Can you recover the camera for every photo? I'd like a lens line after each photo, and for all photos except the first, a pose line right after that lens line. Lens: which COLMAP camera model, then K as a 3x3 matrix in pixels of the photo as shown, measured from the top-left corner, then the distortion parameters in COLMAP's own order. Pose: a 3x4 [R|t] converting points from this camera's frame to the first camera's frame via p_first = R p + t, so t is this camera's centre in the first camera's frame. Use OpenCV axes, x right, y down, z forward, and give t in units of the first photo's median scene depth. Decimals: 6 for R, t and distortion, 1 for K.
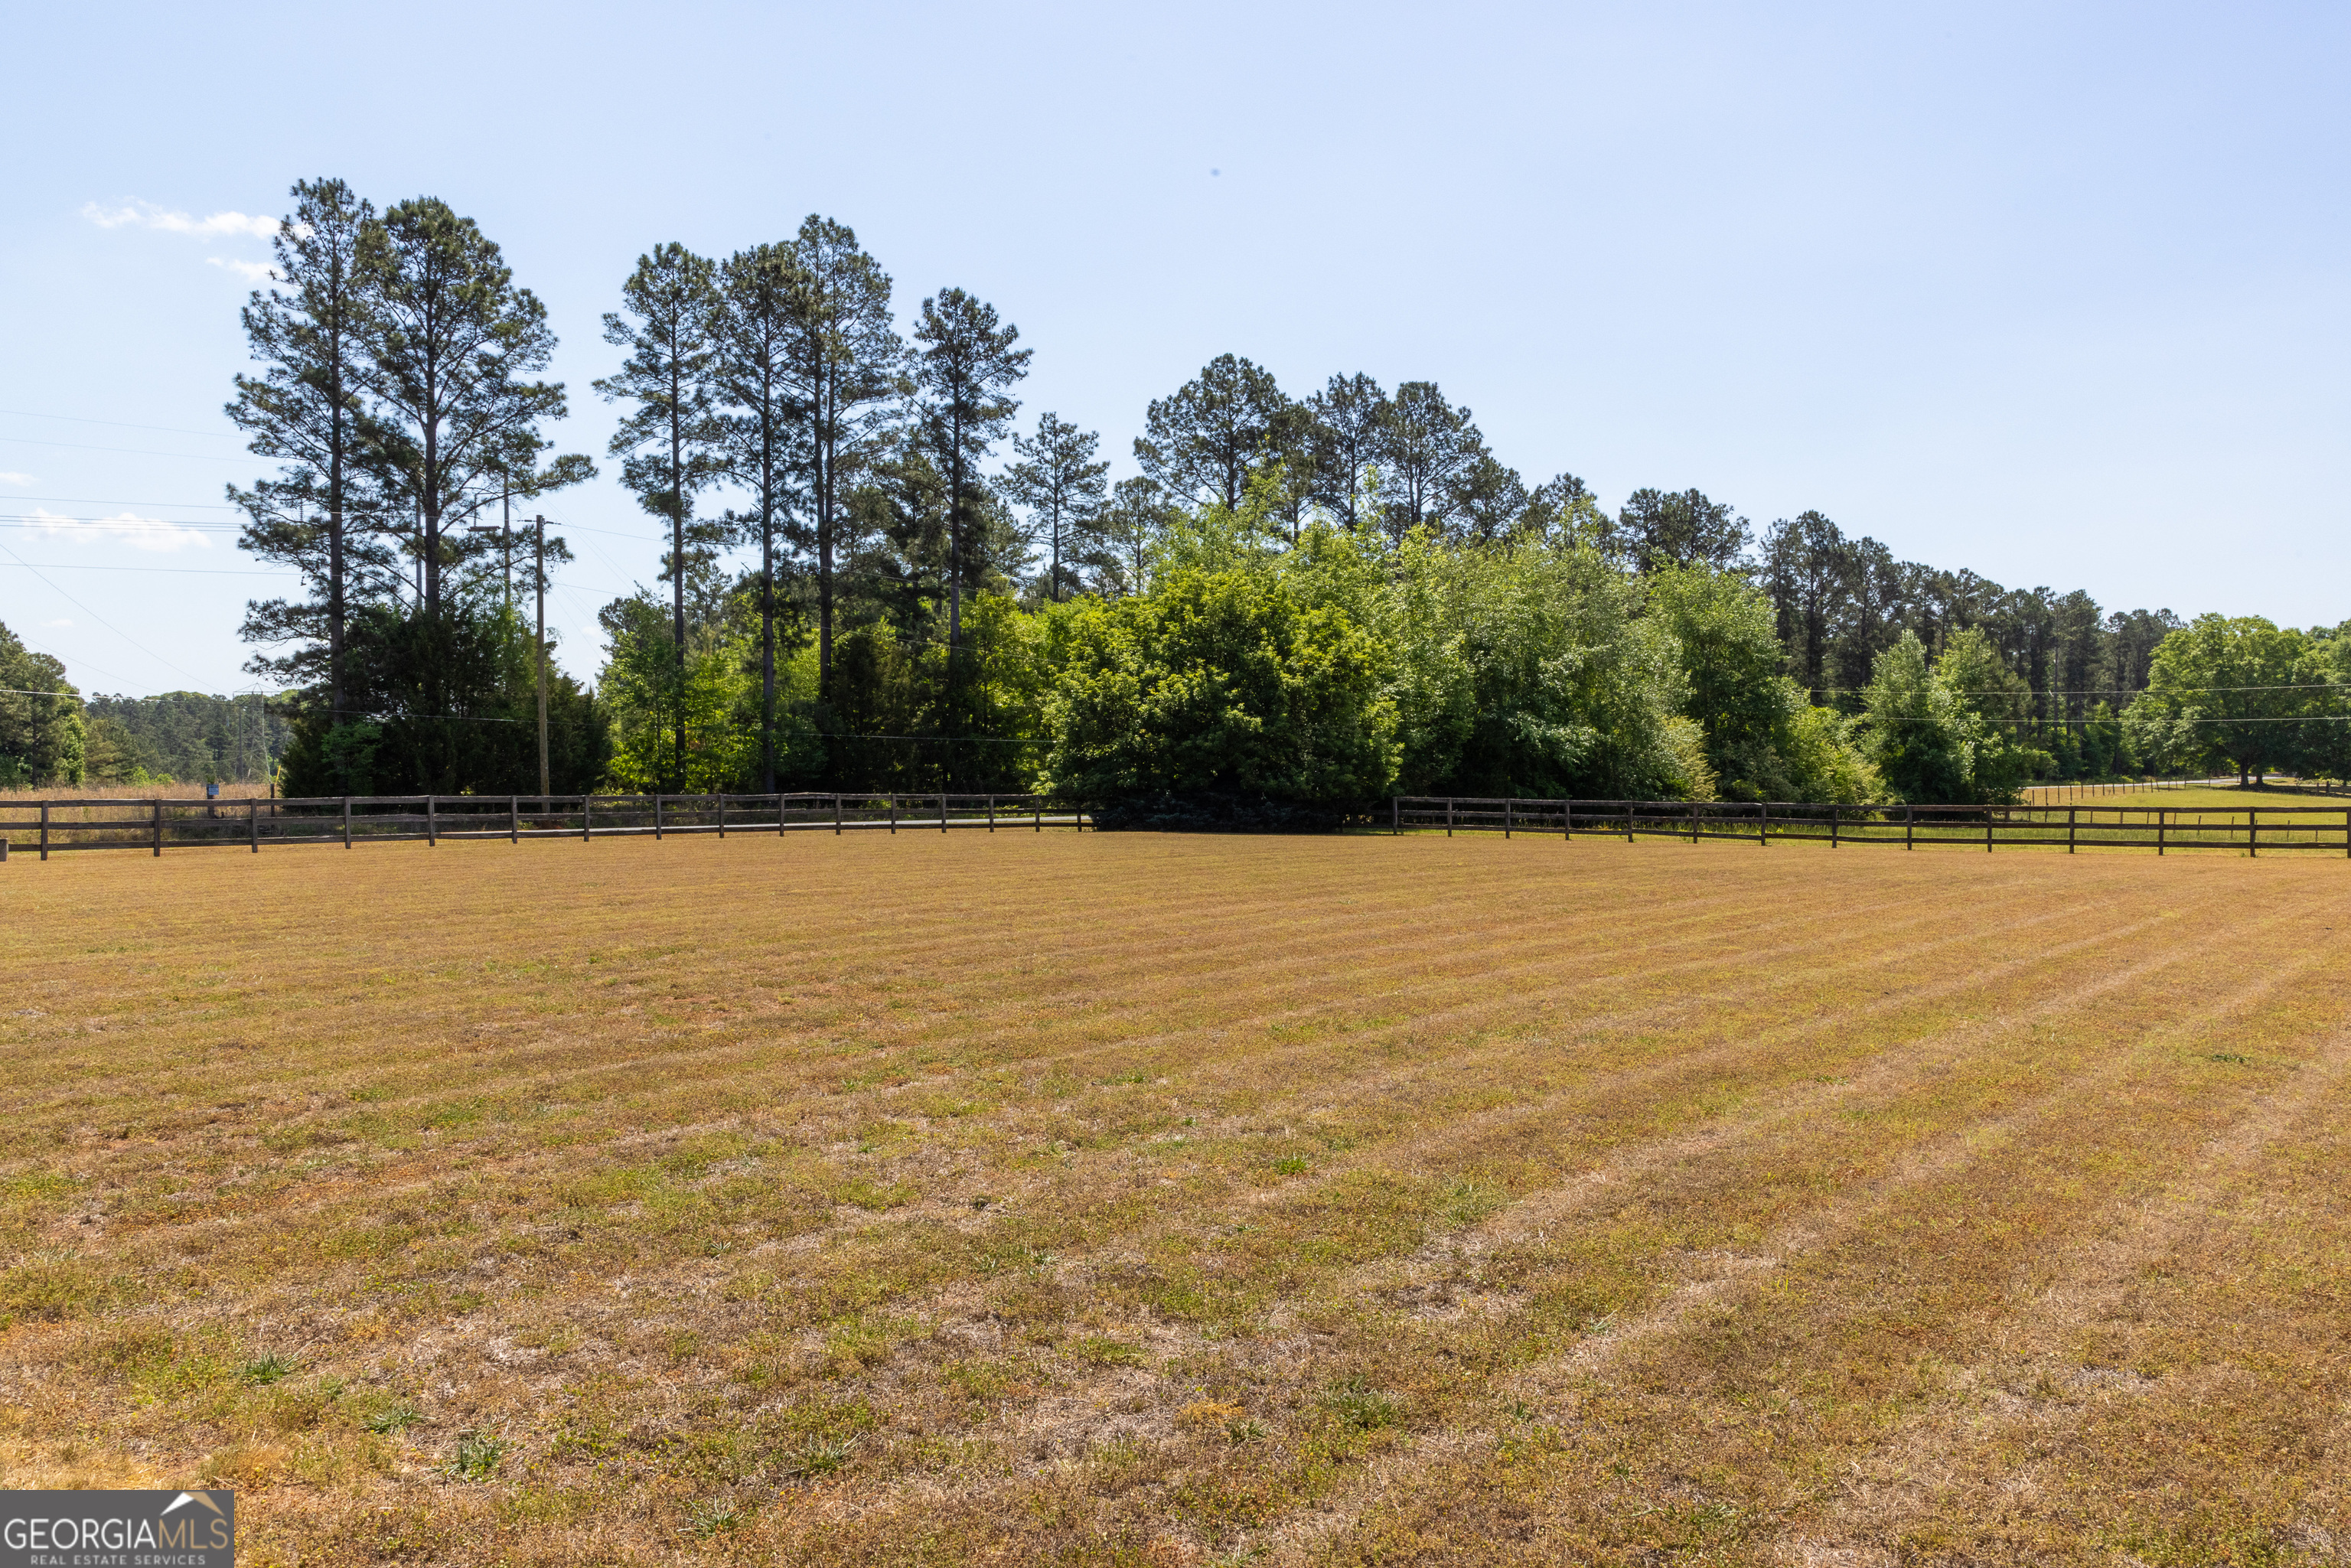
lens RADIAL K [[1863.1, 0, 1178.6], [0, 1863.1, 777.7], [0, 0, 1]] dist [-0.004035, 0.002126]
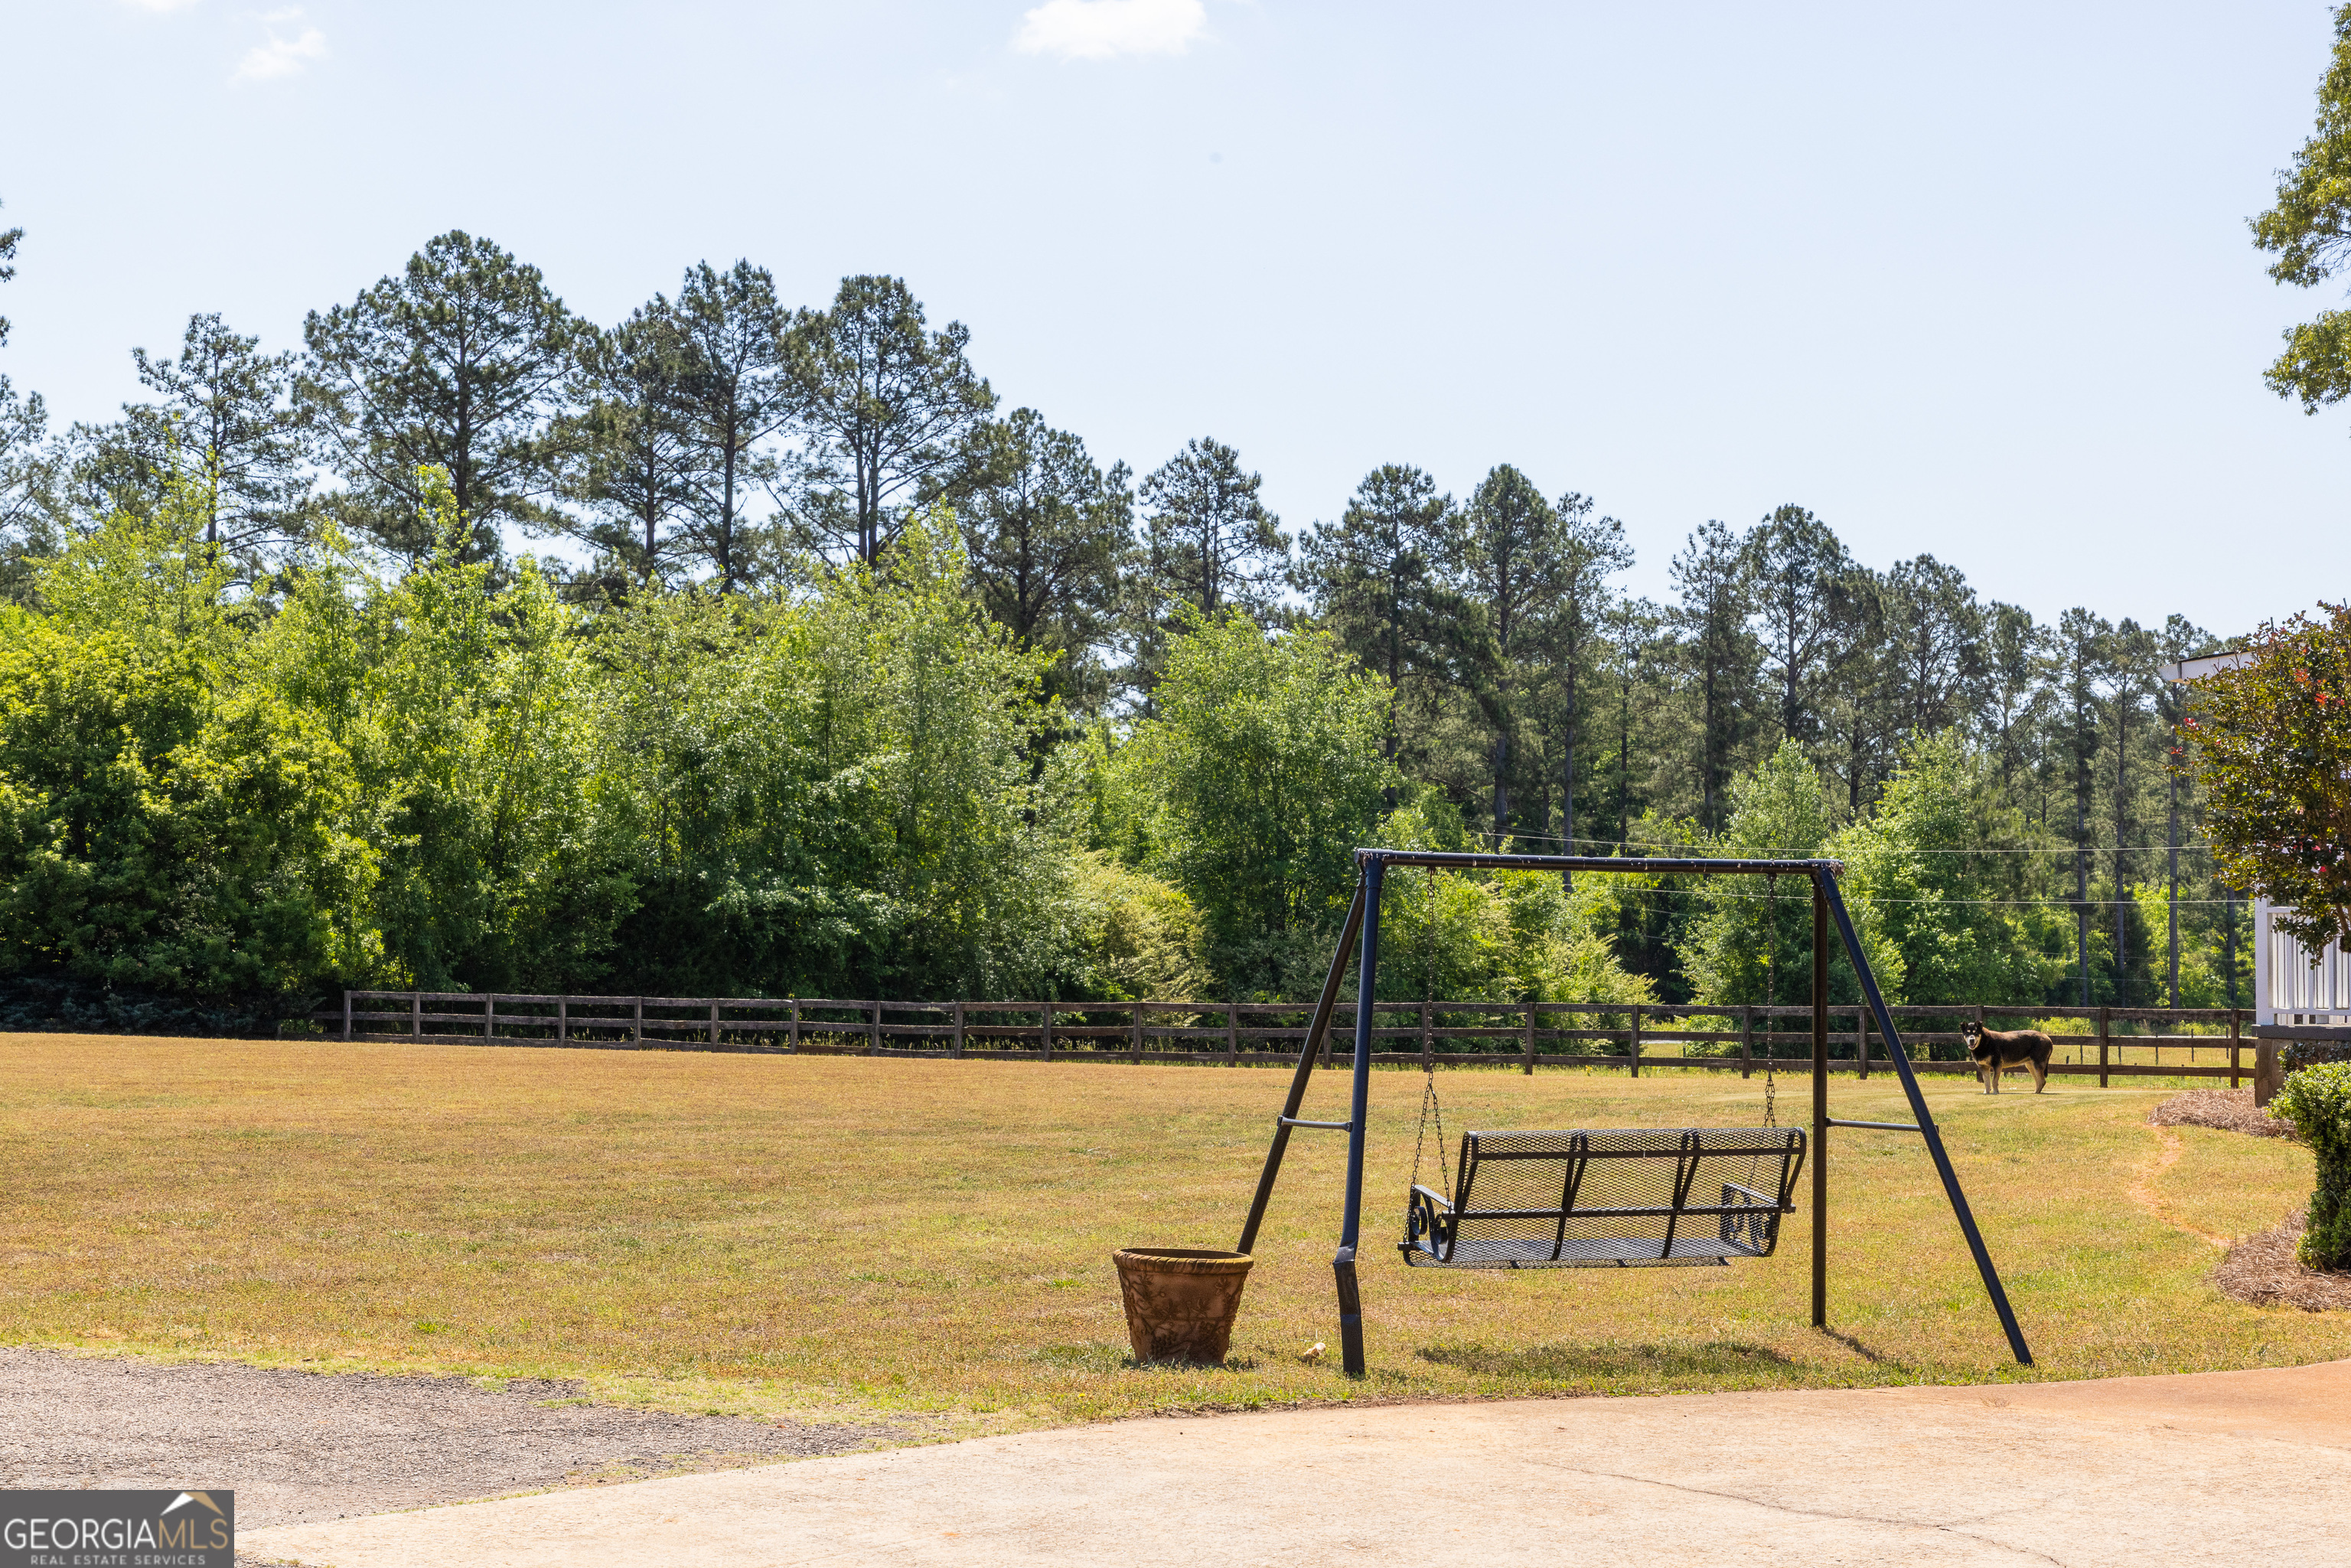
lens RADIAL K [[4070.0, 0, 1172.5], [0, 4070.0, 783.4], [0, 0, 1]] dist [0.078521, 0.000000]
pose [[0.999049, 0.016149, 0.040505, 0.170601], [-0.013753, 0.998178, -0.058749, 0.008799], [-0.041380, 0.058136, 0.997451, -0.207617]]
